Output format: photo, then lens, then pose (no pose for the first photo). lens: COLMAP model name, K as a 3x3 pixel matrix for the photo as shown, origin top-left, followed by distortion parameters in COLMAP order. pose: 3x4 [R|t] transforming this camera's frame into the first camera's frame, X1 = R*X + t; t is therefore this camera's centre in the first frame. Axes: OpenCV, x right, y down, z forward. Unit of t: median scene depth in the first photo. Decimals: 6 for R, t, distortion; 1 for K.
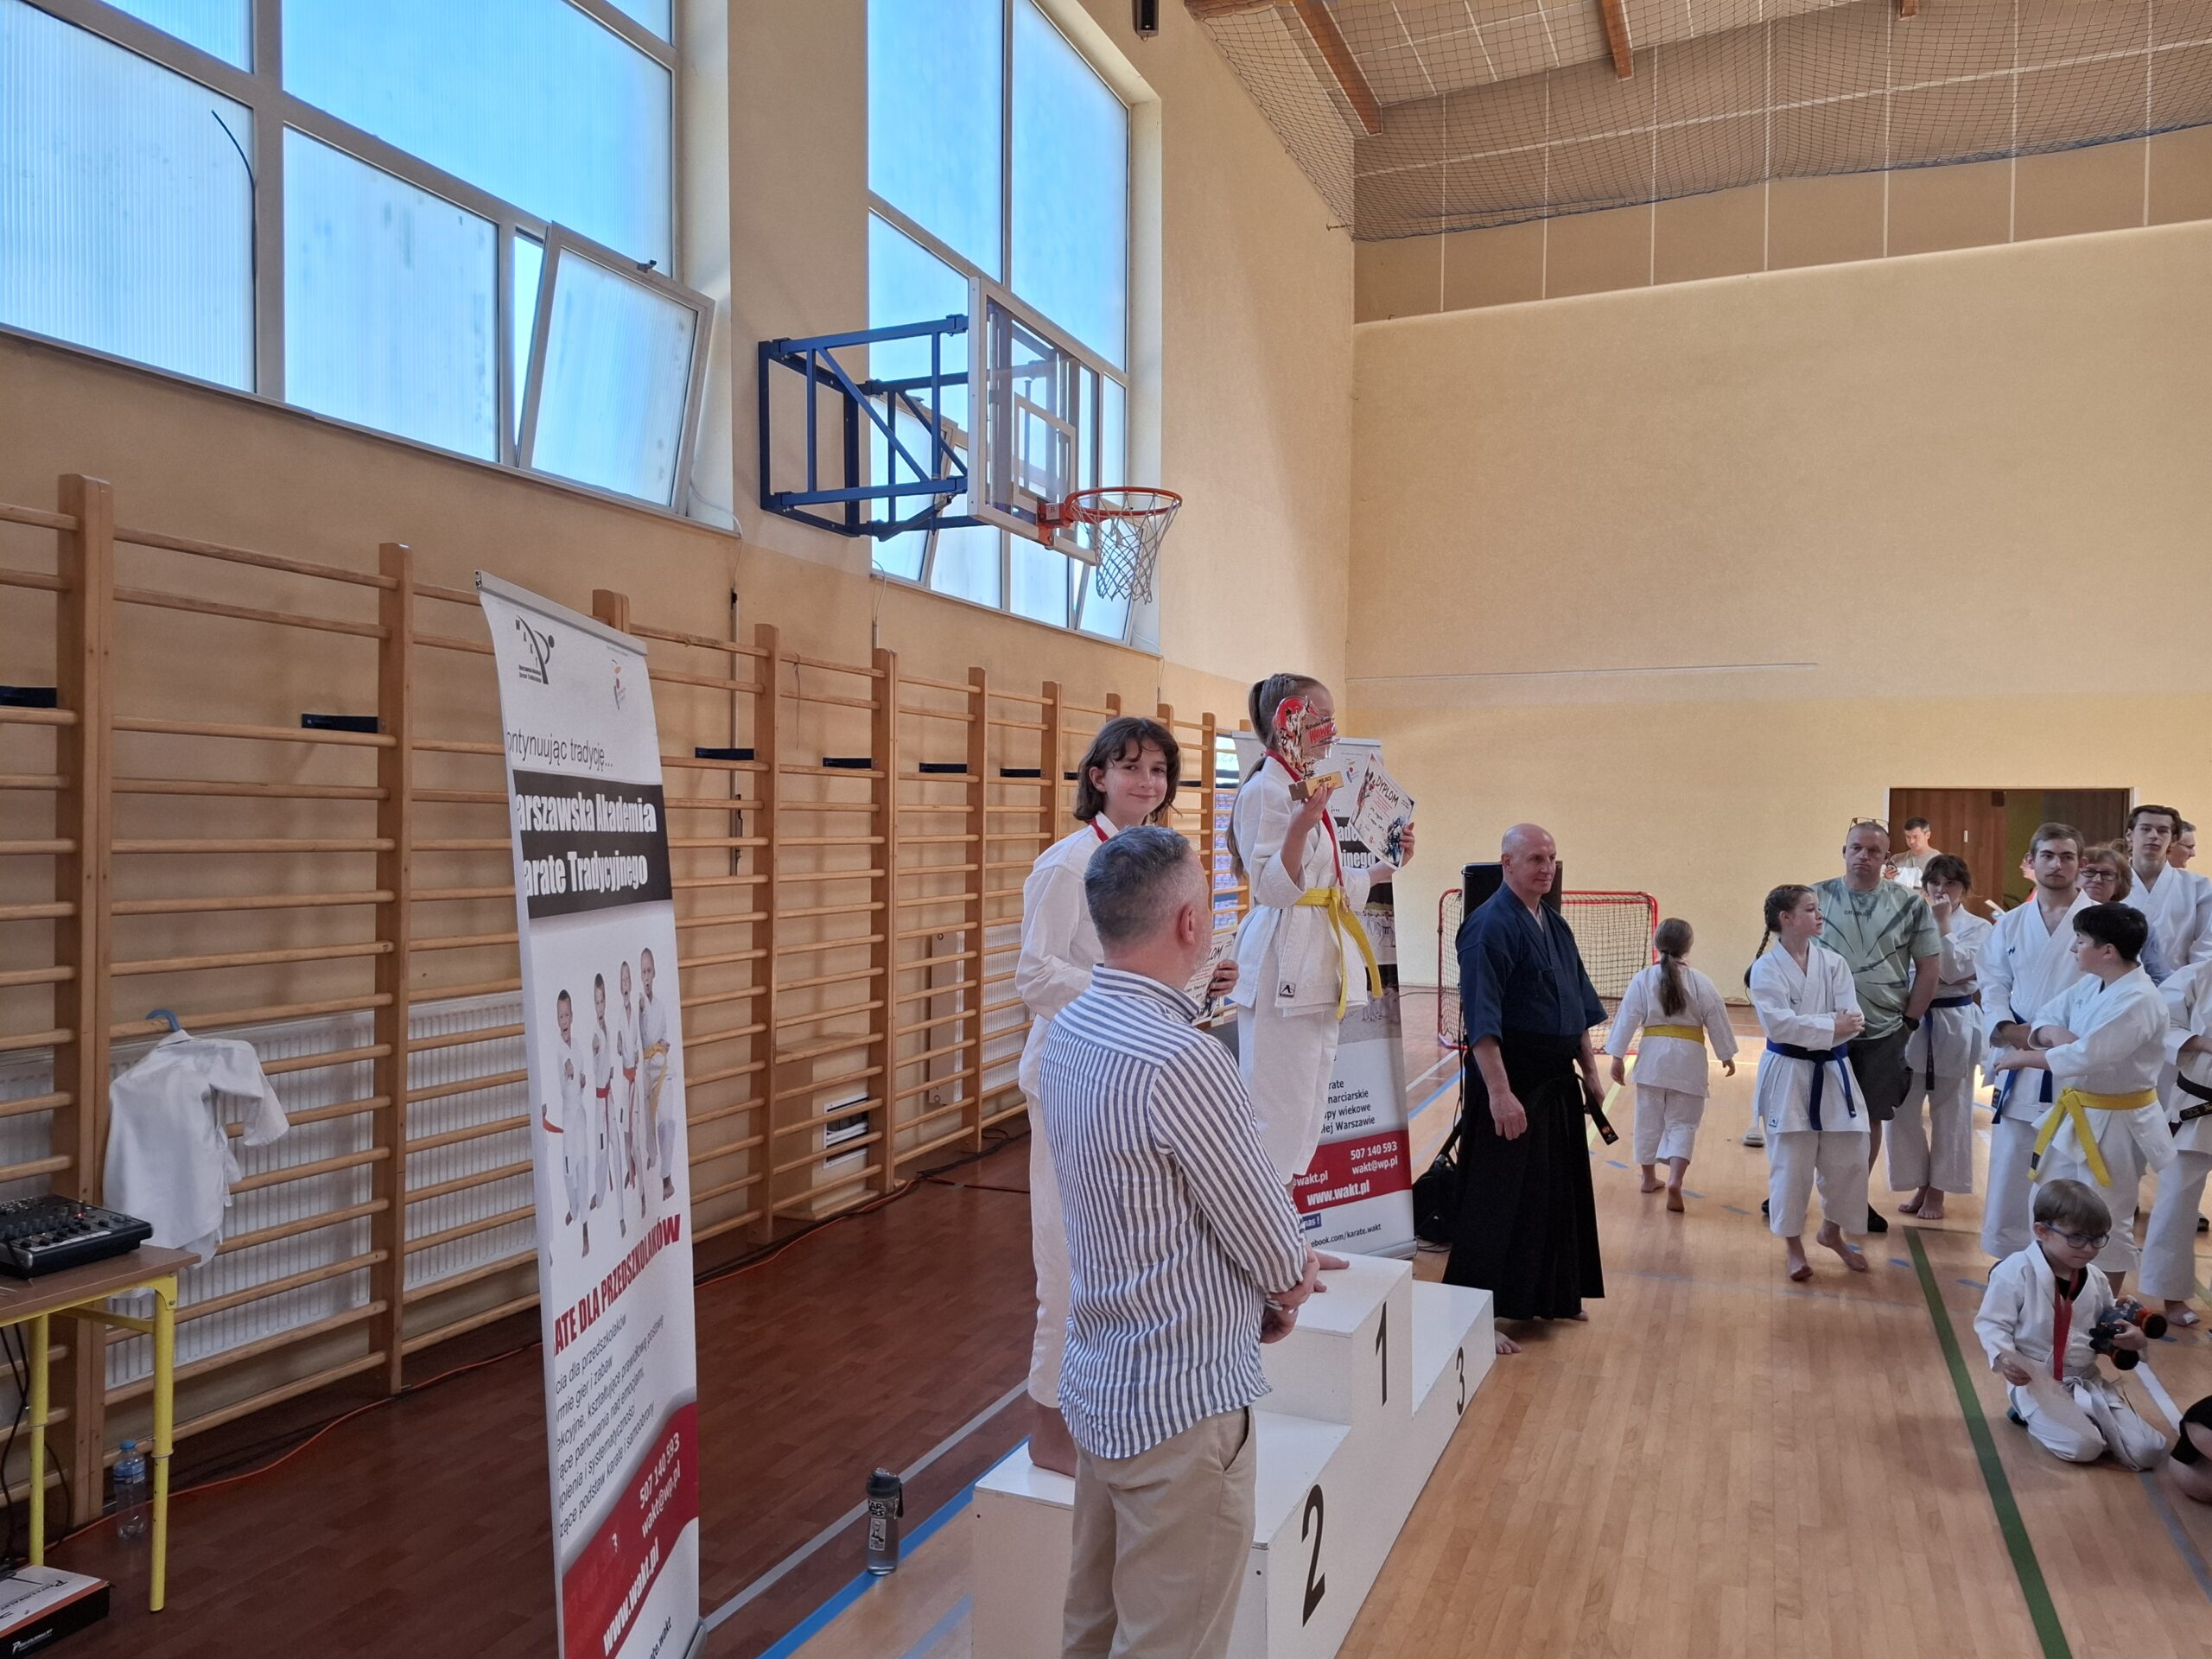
lens RADIAL K [[1536.6, 0, 1112.9], [0, 1536.6, 857.7], [0, 0, 1]] dist [0.064453, -0.063877]
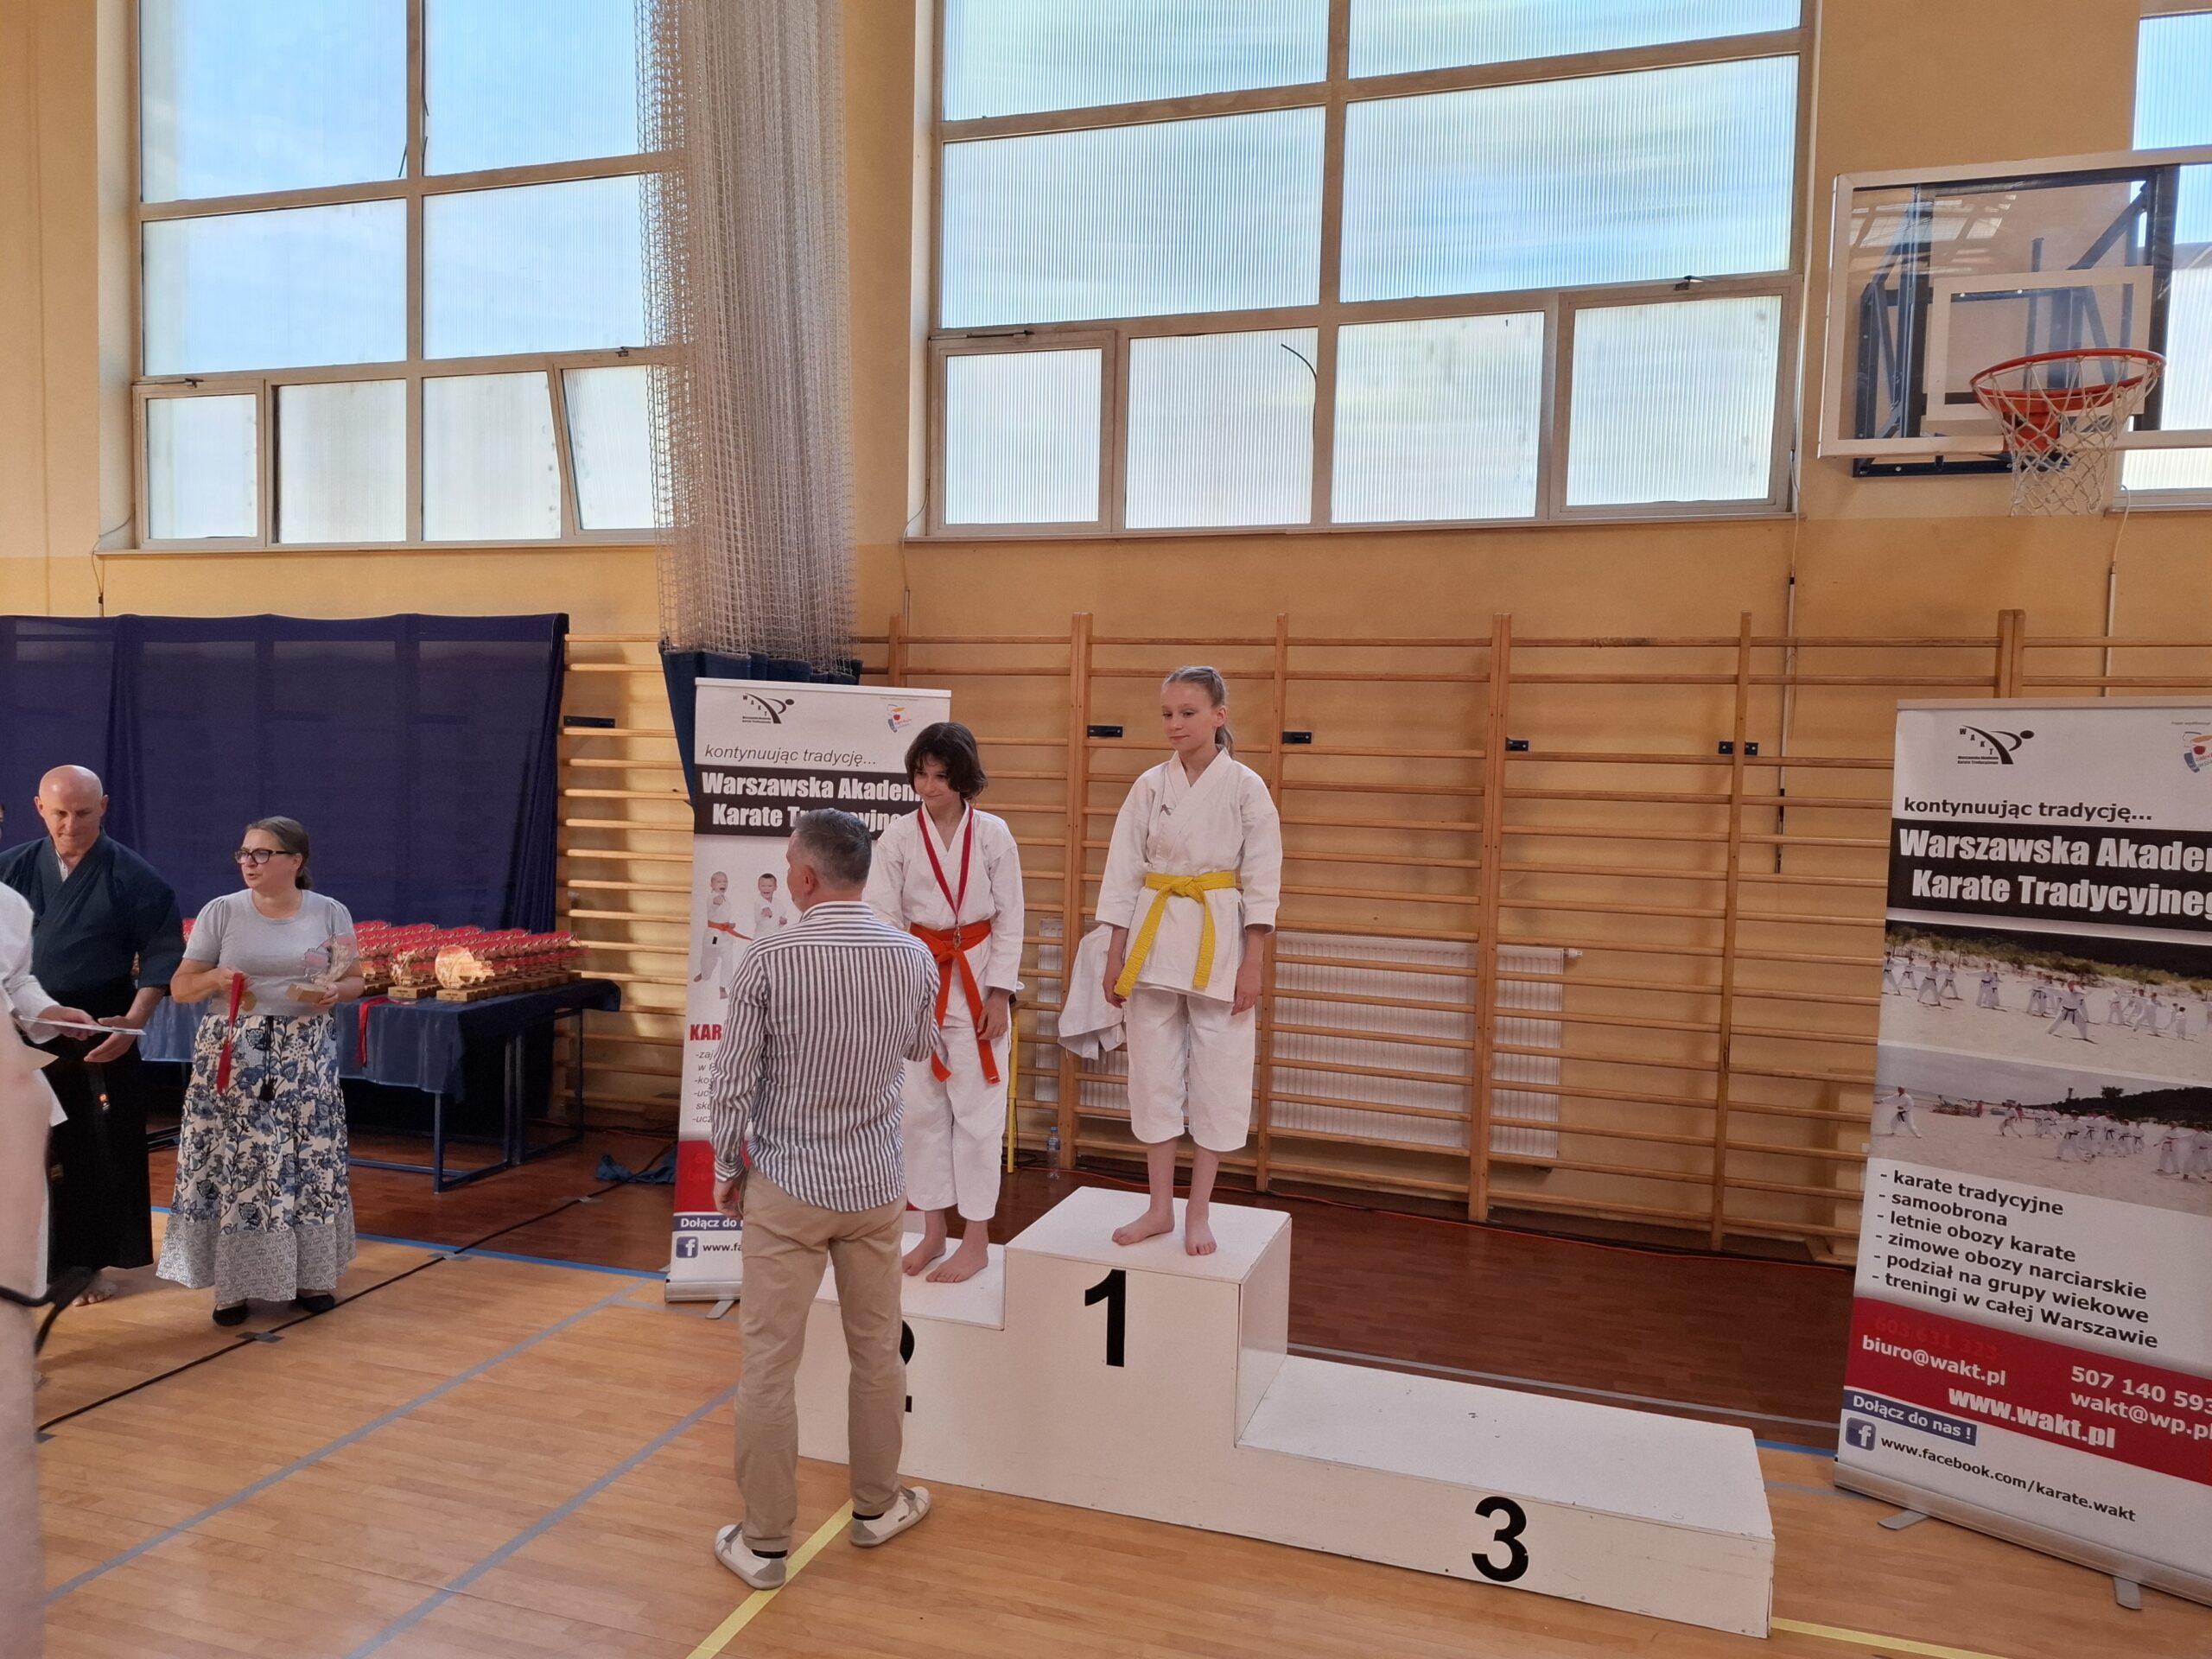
lens RADIAL K [[1536.6, 0, 1103.6], [0, 1536.6, 840.4], [0, 0, 1]] dist [0.064453, -0.063877]
pose [[0.091401, 0.040682, -0.994983, 0.844887], [-0.052590, 0.997968, 0.035973, -0.027080], [0.994425, 0.049038, 0.093355, 0.619746]]
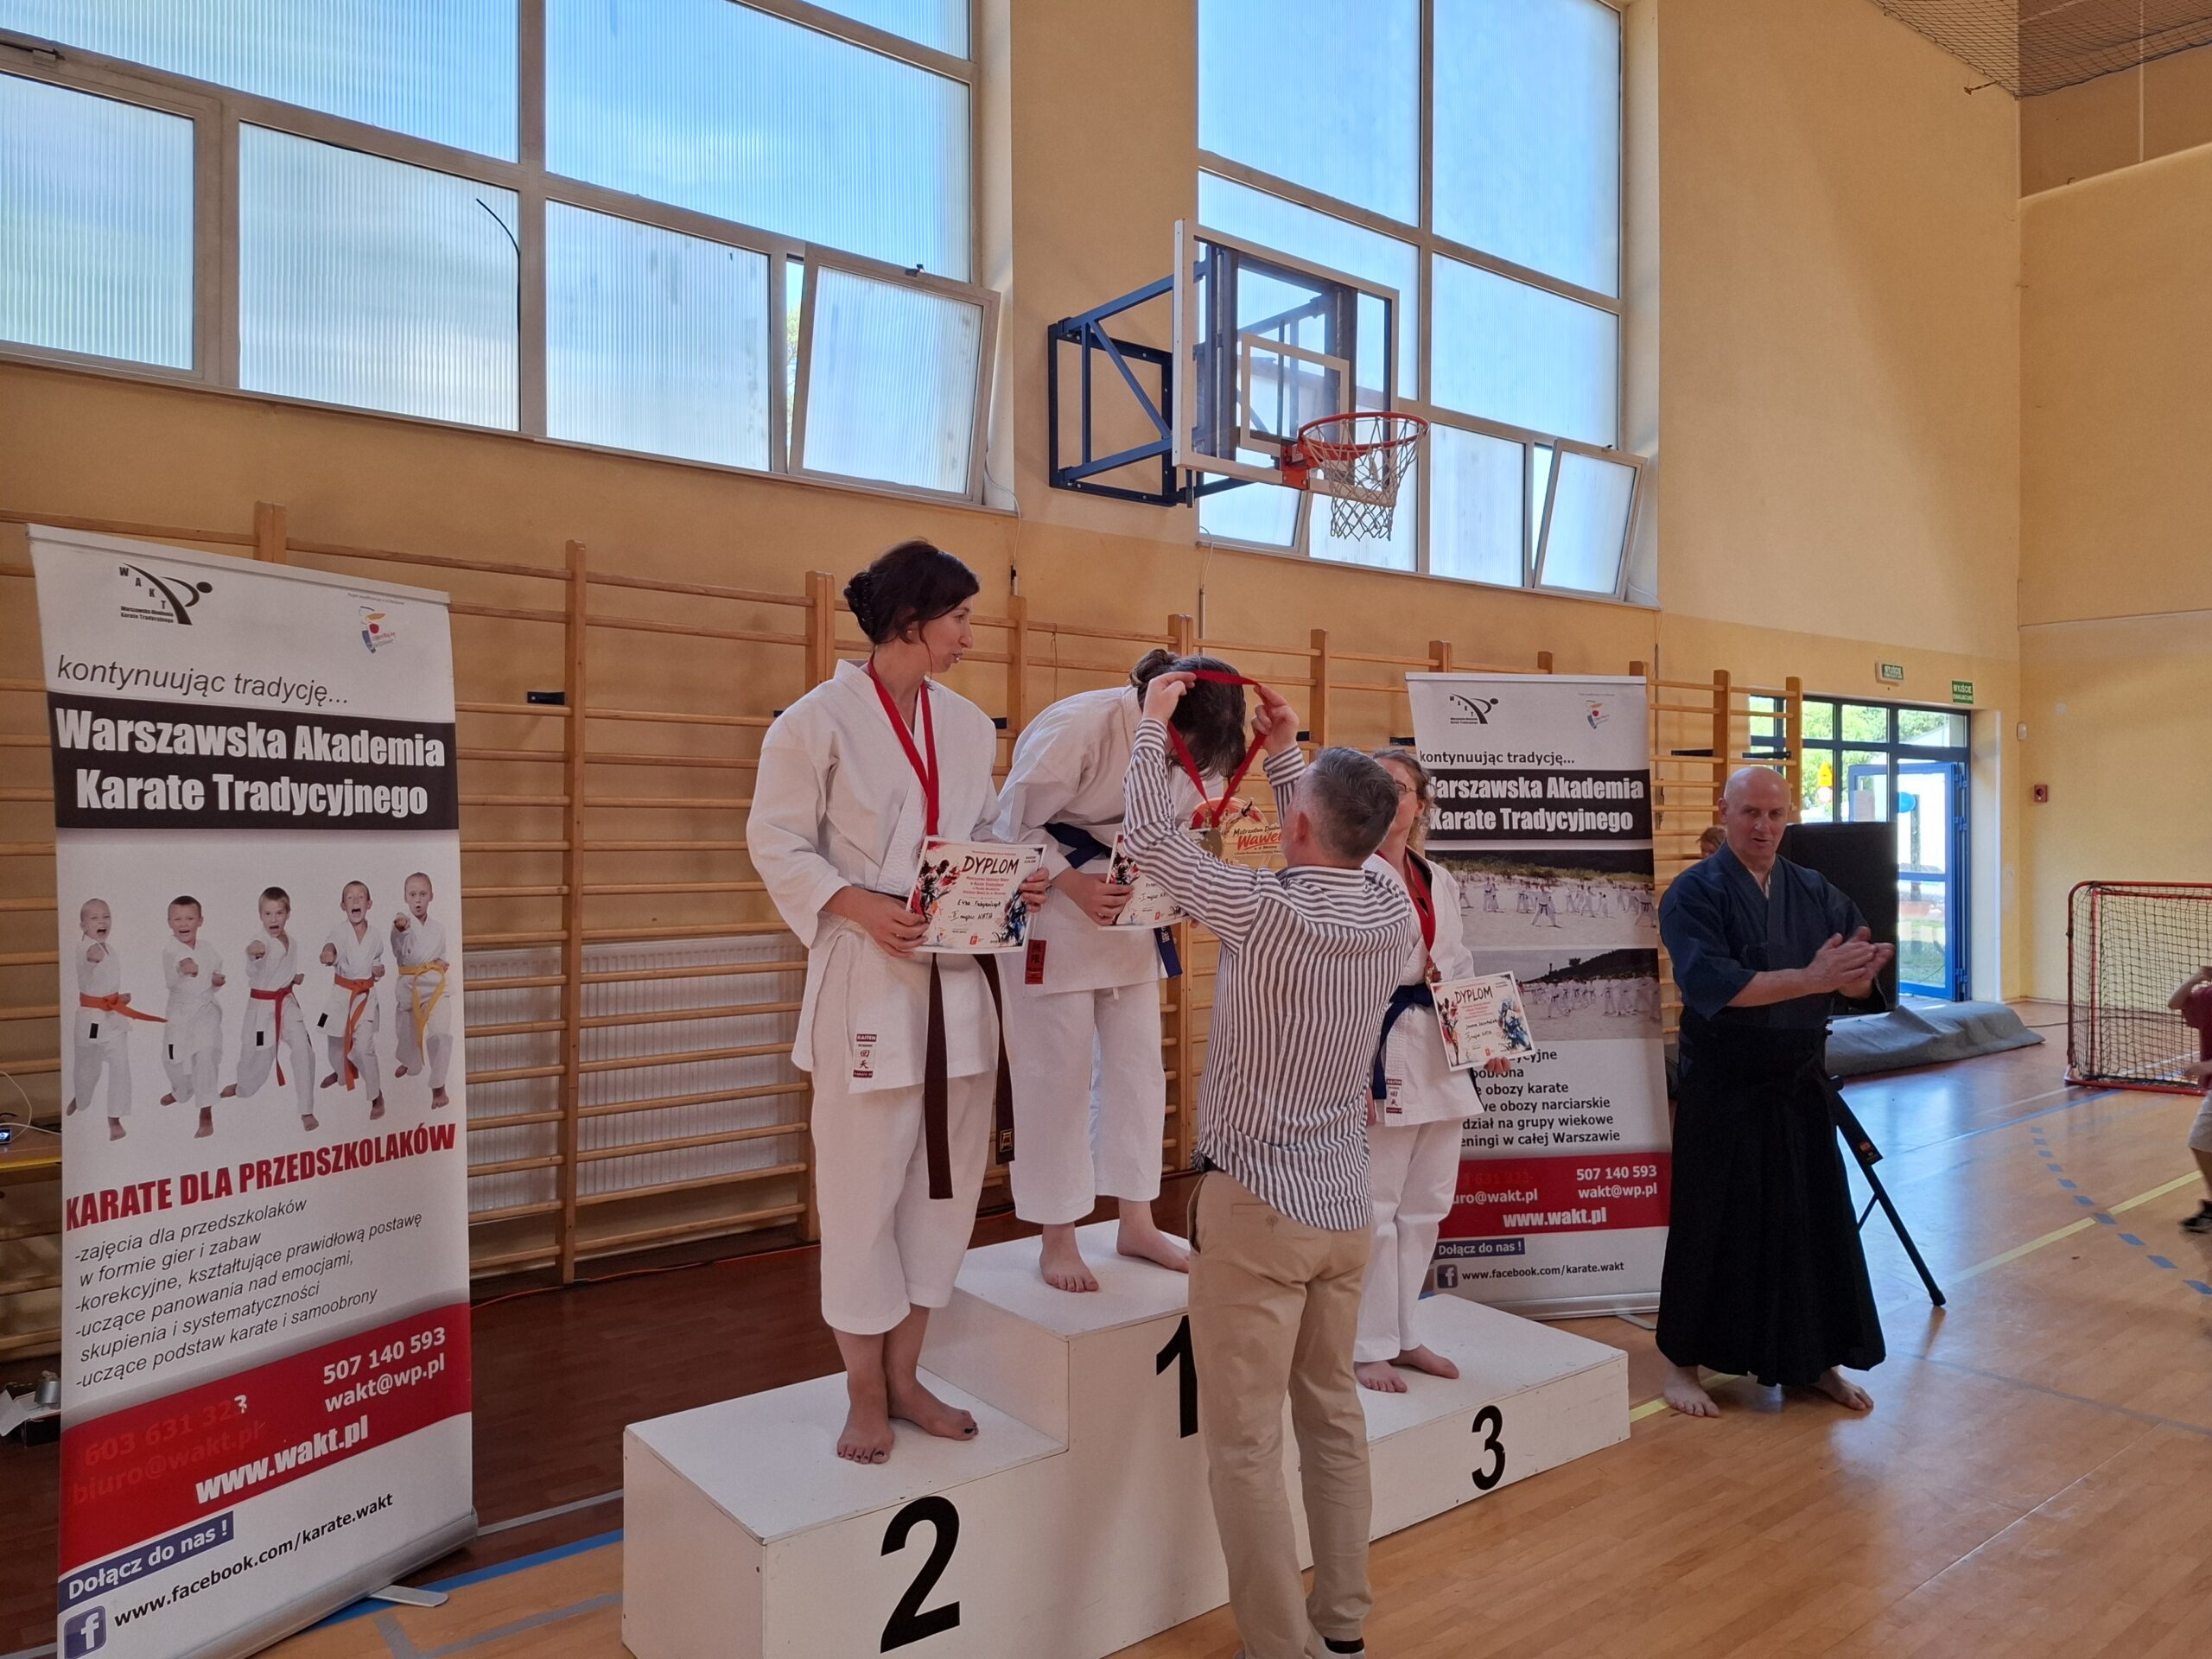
lens RADIAL K [[1536.6, 0, 1128.6], [0, 1536.6, 818.0], [0, 0, 1]] dist [0.064453, -0.063877]
pose [[0.881309, -0.005879, -0.472505, 0.386681], [-0.006844, 0.999659, -0.025205, 0.026229], [0.472492, 0.025447, 0.880968, 0.163057]]
